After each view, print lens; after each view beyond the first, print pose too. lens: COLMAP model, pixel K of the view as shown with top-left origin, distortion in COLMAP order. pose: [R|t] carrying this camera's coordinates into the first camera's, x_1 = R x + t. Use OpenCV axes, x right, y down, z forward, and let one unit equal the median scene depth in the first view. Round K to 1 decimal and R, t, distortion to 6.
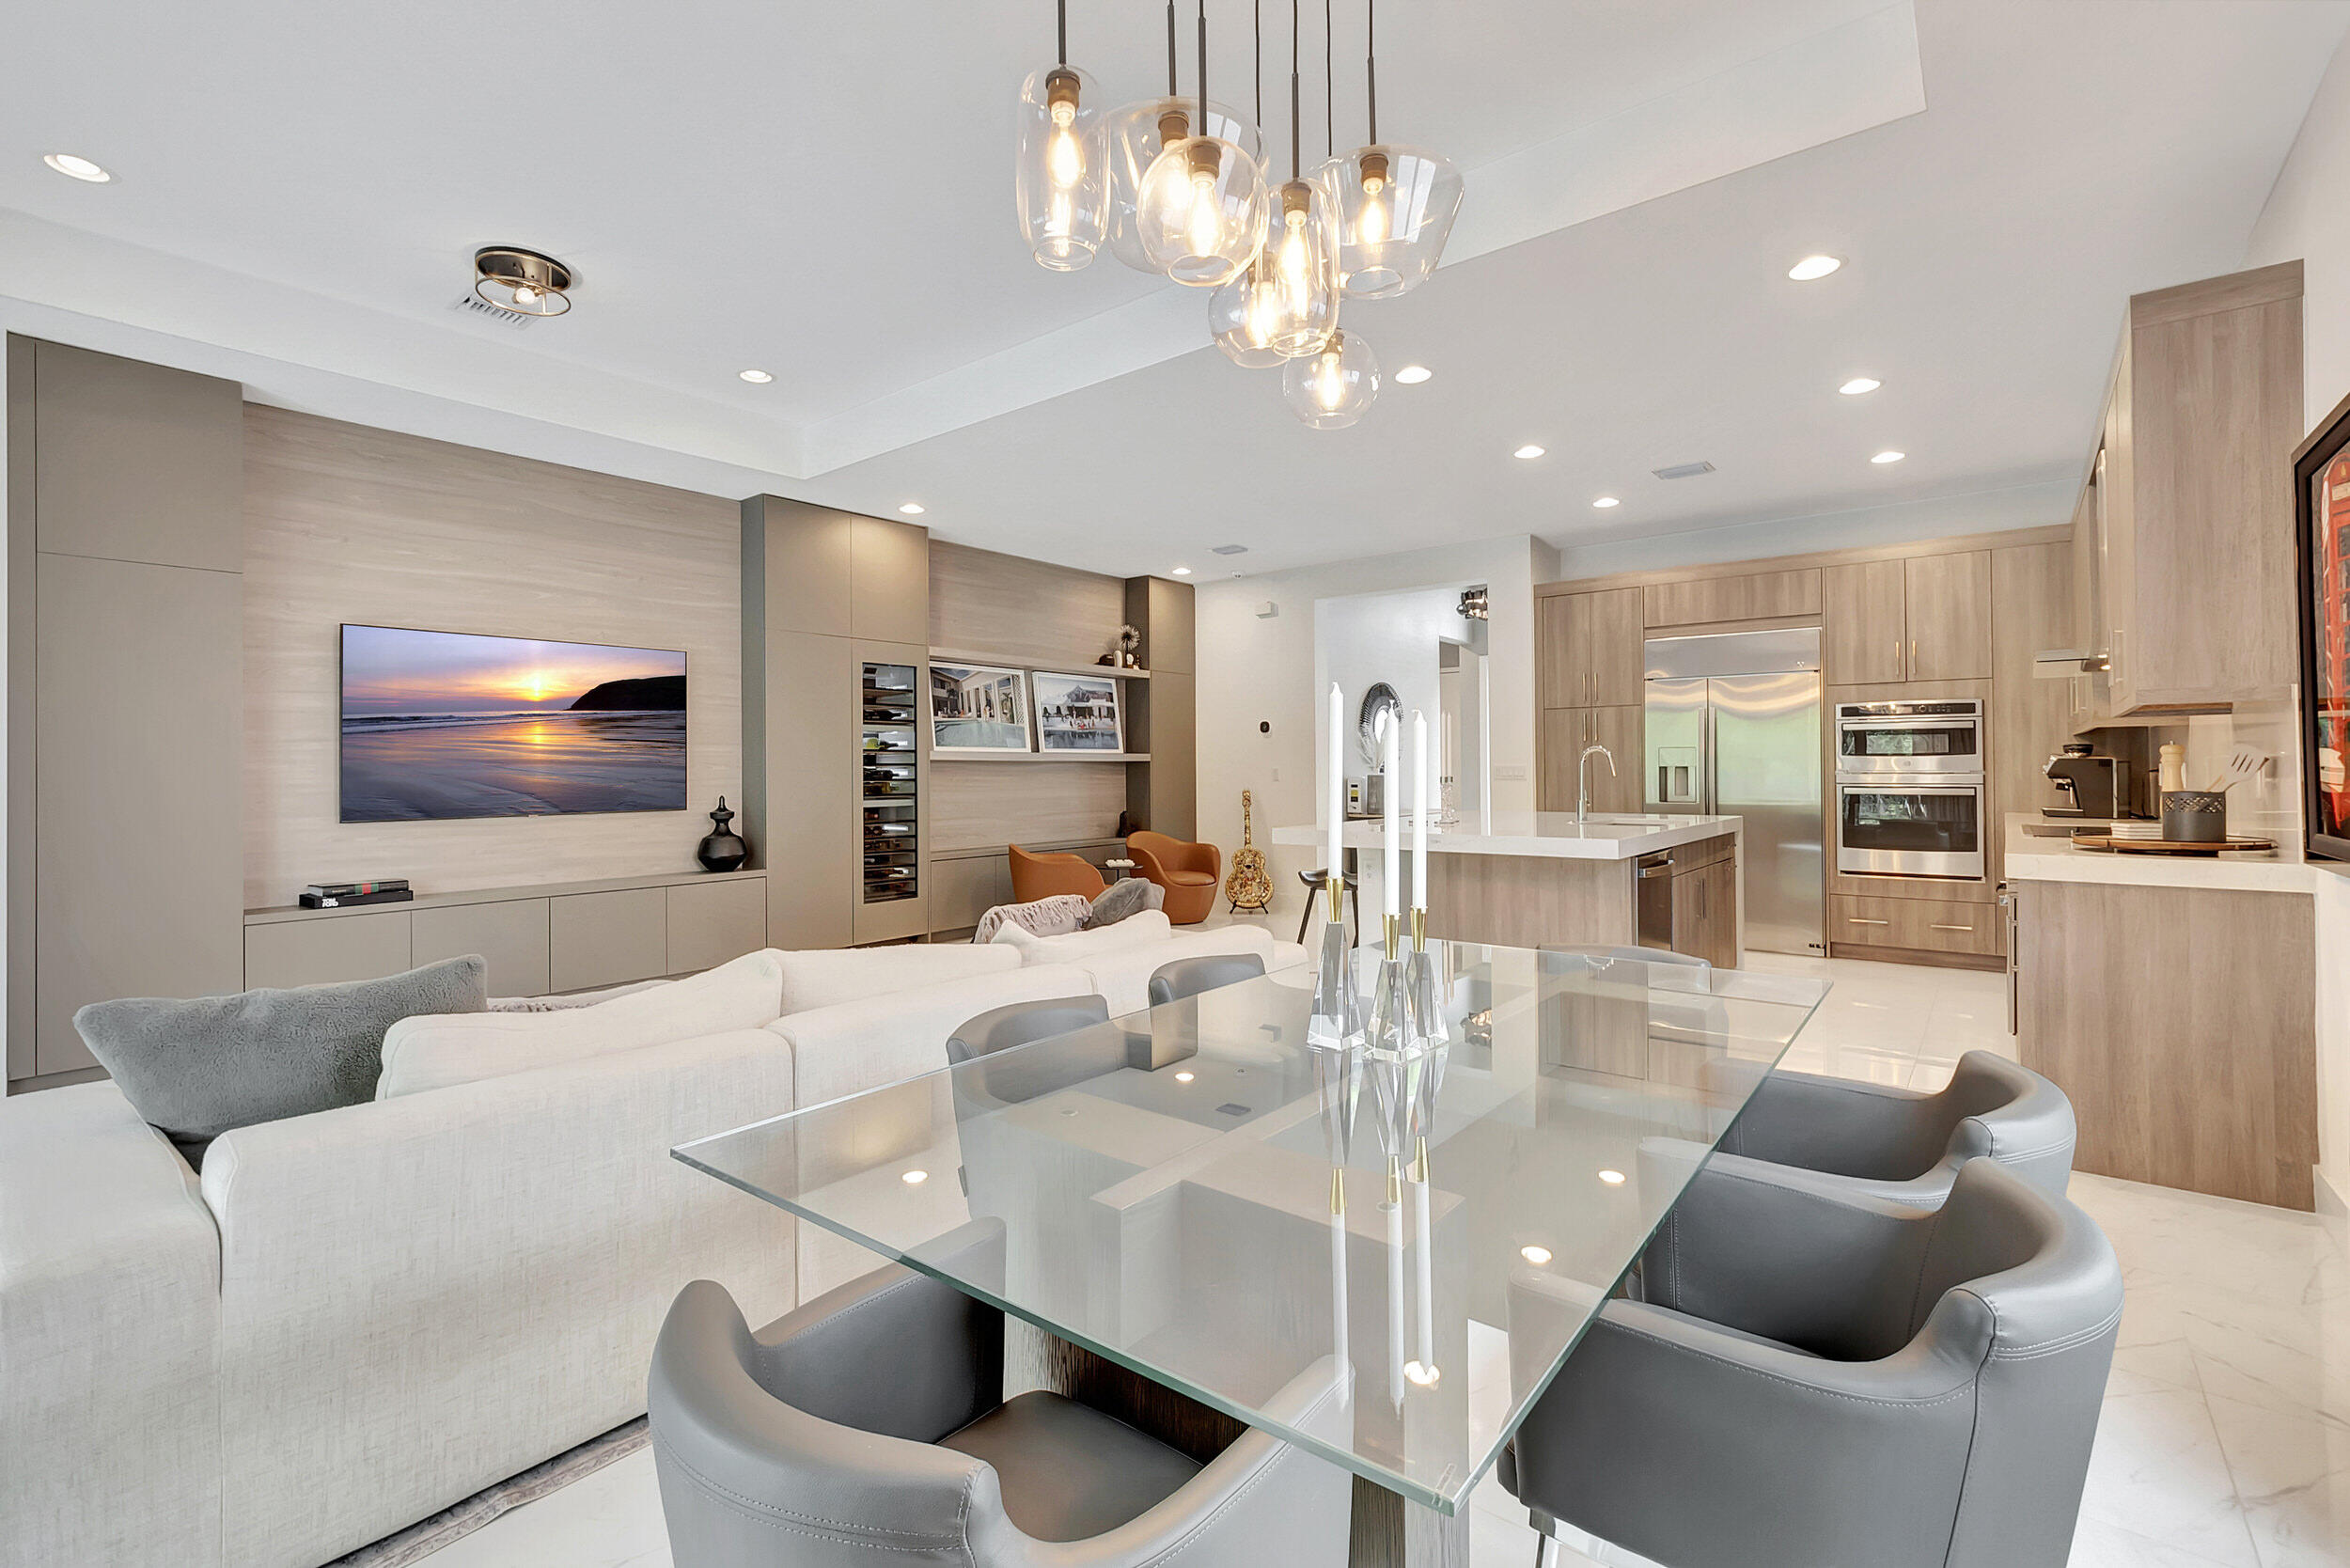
lens RADIAL K [[1039.4, 0, 1170.8], [0, 1039.4, 768.0], [0, 0, 1]] dist [-0.002191, -0.000016]
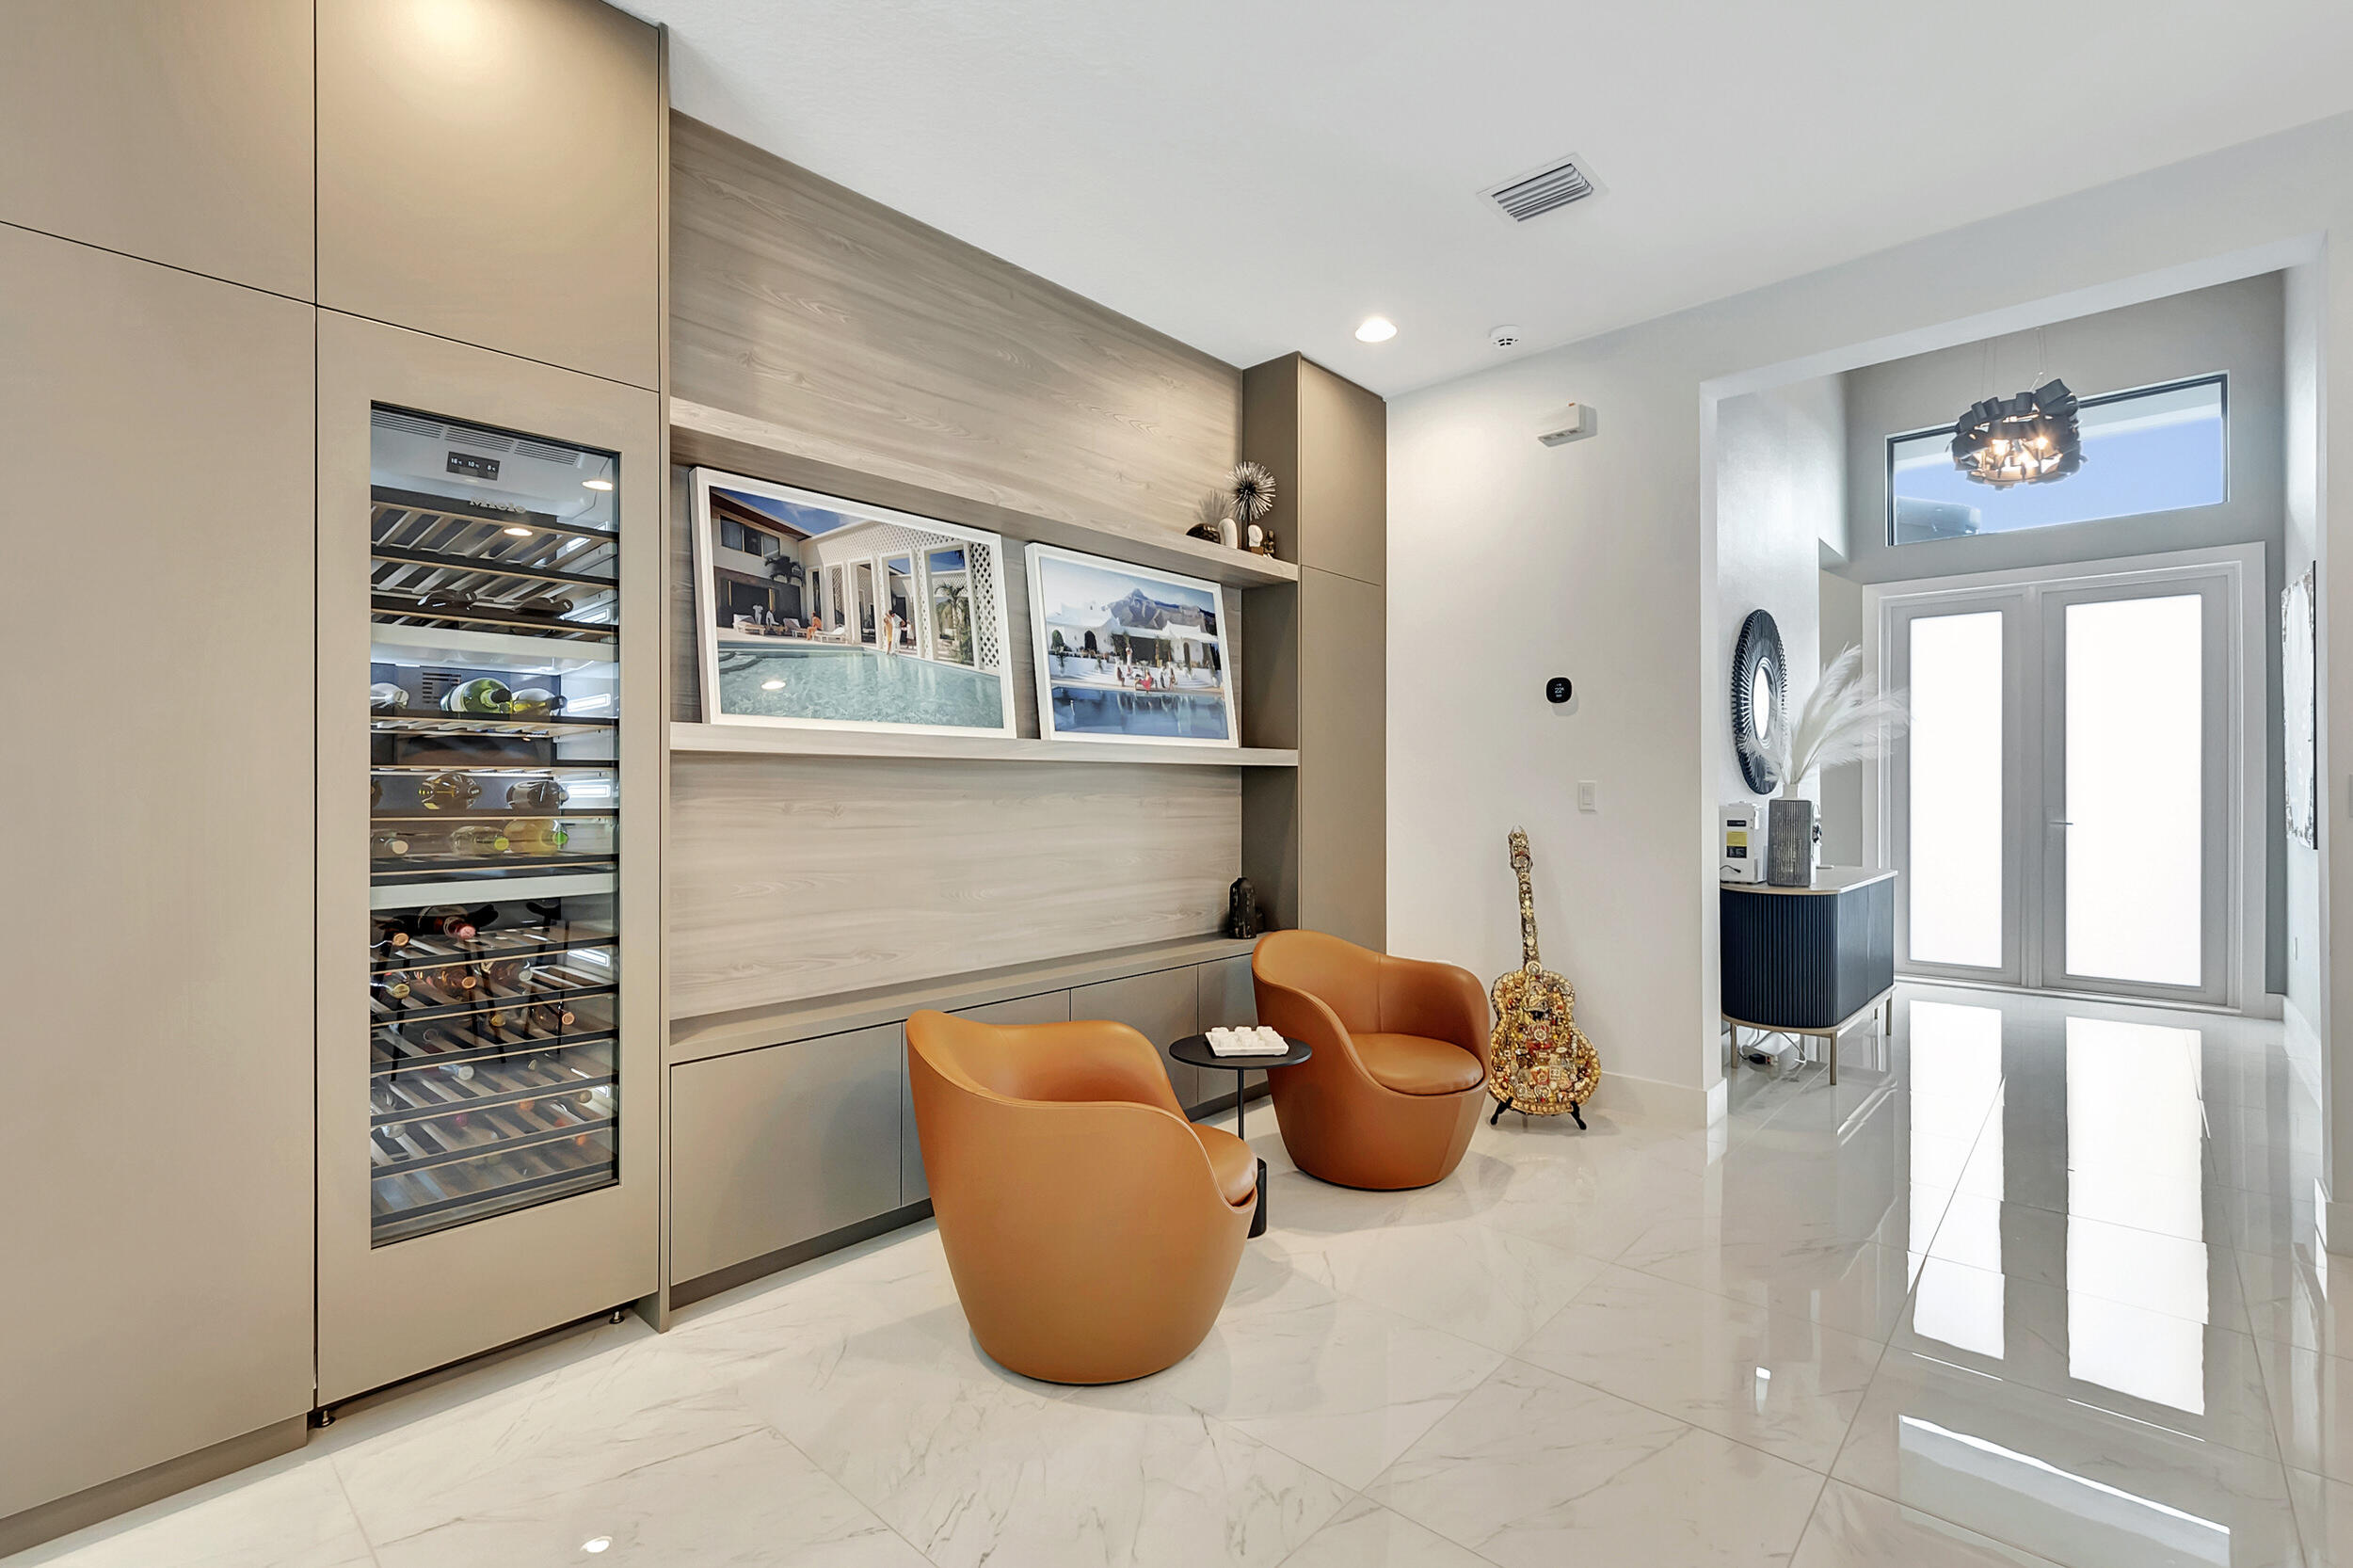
lens RADIAL K [[1040.7, 0, 1172.3], [0, 1040.7, 767.9], [0, 0, 1]] dist [-0.002191, -0.000016]
pose [[0.997852, 0.003308, -0.065423, -0.047436], [-0.004357, 0.999864, -0.015895, 0.001670], [0.065362, 0.016146, 0.997731, 0.585744]]
